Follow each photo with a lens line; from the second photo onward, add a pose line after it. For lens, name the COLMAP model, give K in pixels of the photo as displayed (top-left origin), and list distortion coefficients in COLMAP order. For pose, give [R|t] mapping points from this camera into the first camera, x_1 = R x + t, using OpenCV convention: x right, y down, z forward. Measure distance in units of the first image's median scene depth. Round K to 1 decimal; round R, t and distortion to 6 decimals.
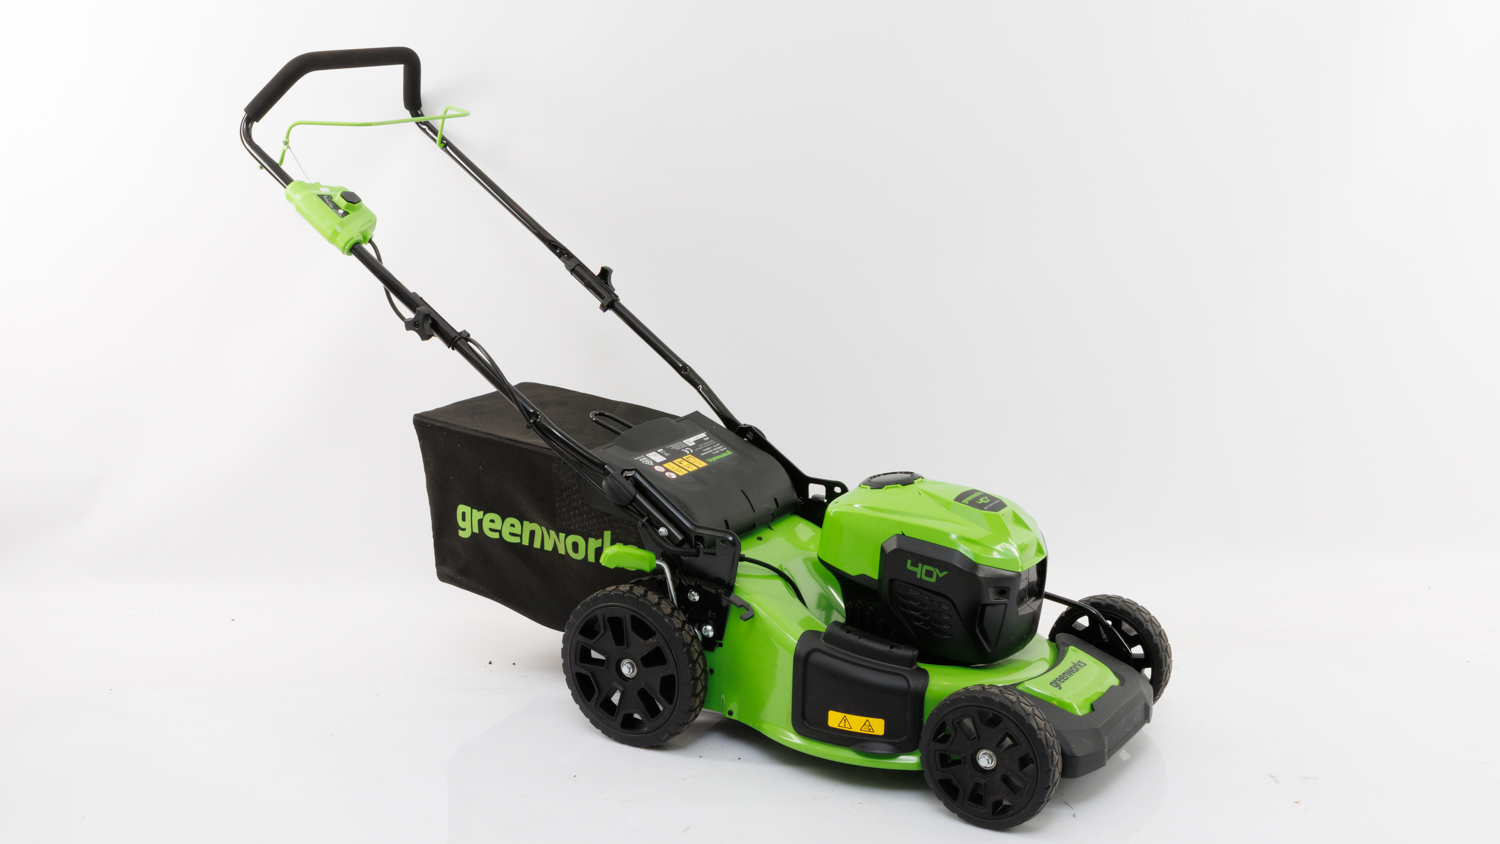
lens RADIAL K [[1978.0, 0, 750.0], [0, 1978.0, 422.0], [0, 0, 1]] dist [0.002444, 0.002978]
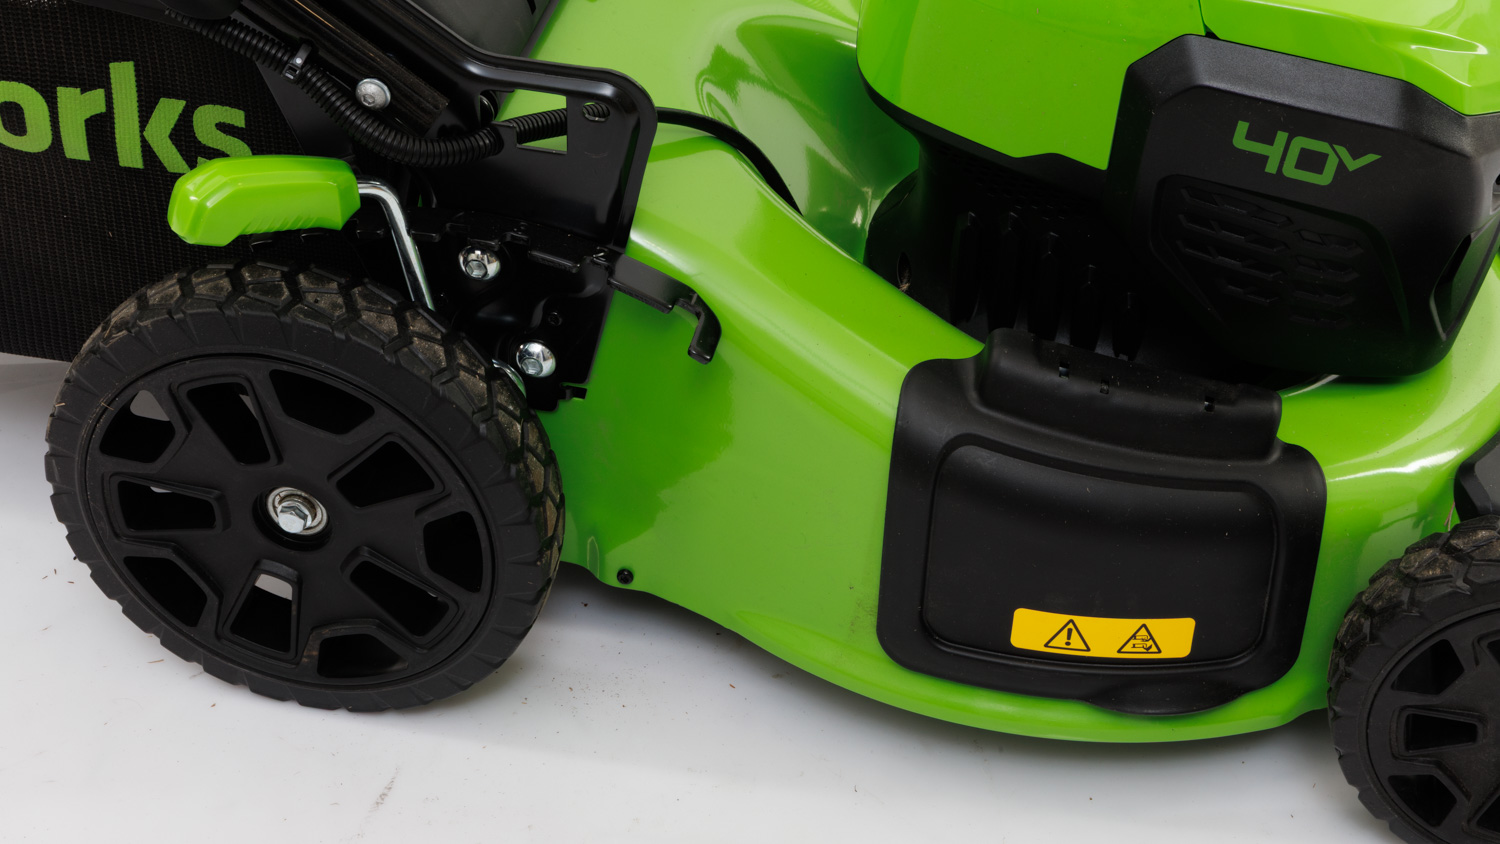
lens RADIAL K [[2928.9, 0, 750.0], [0, 2928.9, 422.0], [0, 0, 1]] dist [-0.012923, -0.005051]
pose [[0.937690, -0.193459, 0.288636, -0.125339], [0.049005, 0.895999, 0.441344, -0.088525], [-0.343999, -0.399700, 0.849650, 0.590940]]
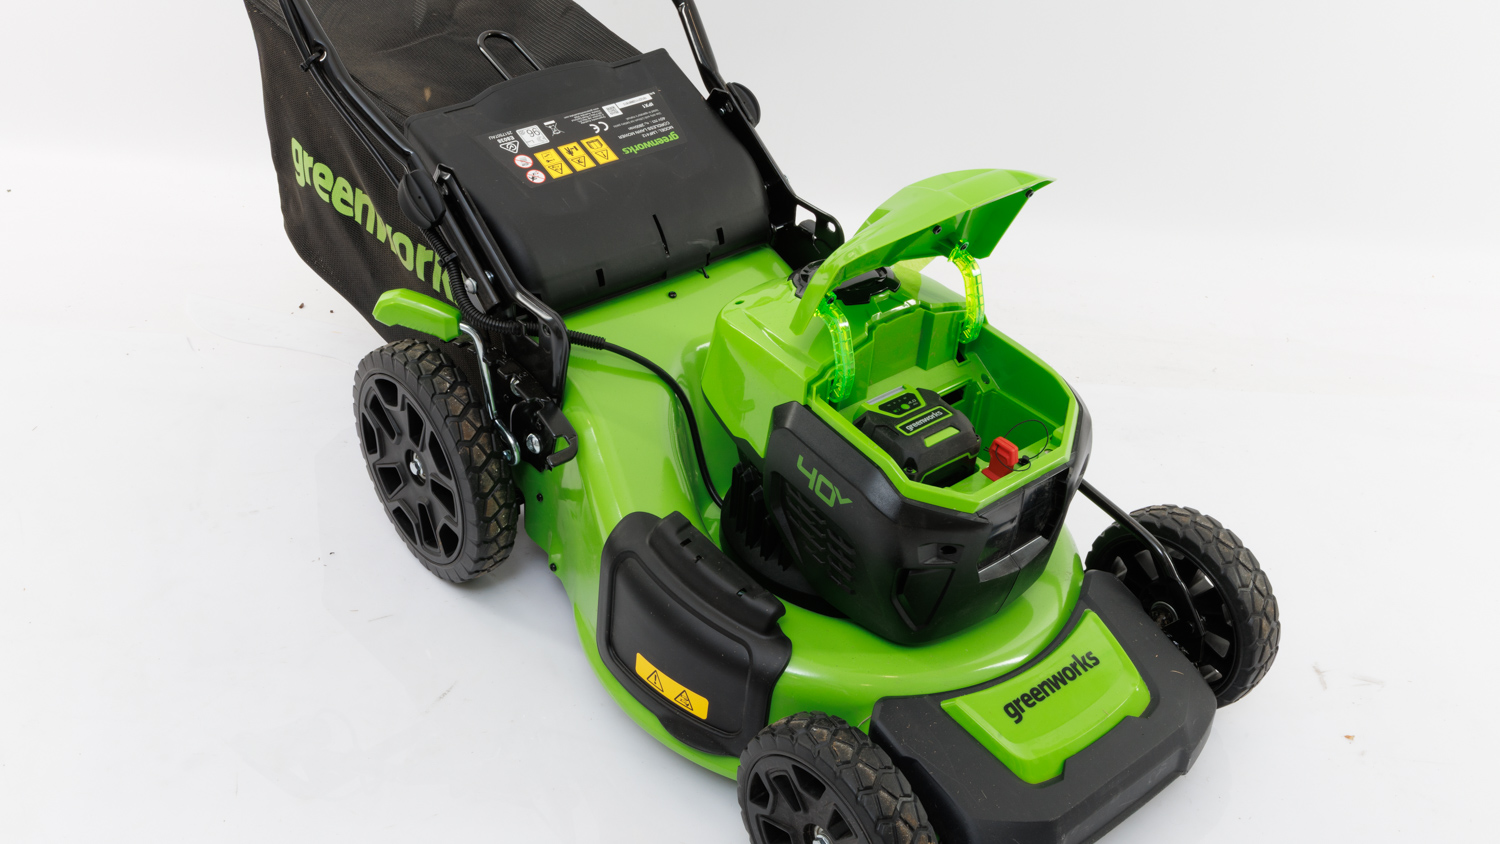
lens RADIAL K [[1589.8, 0, 750.0], [0, 1589.8, 422.0], [0, 0, 1]] dist [-0.001736, 0.000990]
pose [[0.948771, 0.226986, -0.219799, 0.156288], [-0.132027, 0.916804, 0.376880, -0.102990], [0.287059, -0.328554, 0.899805, 0.561883]]
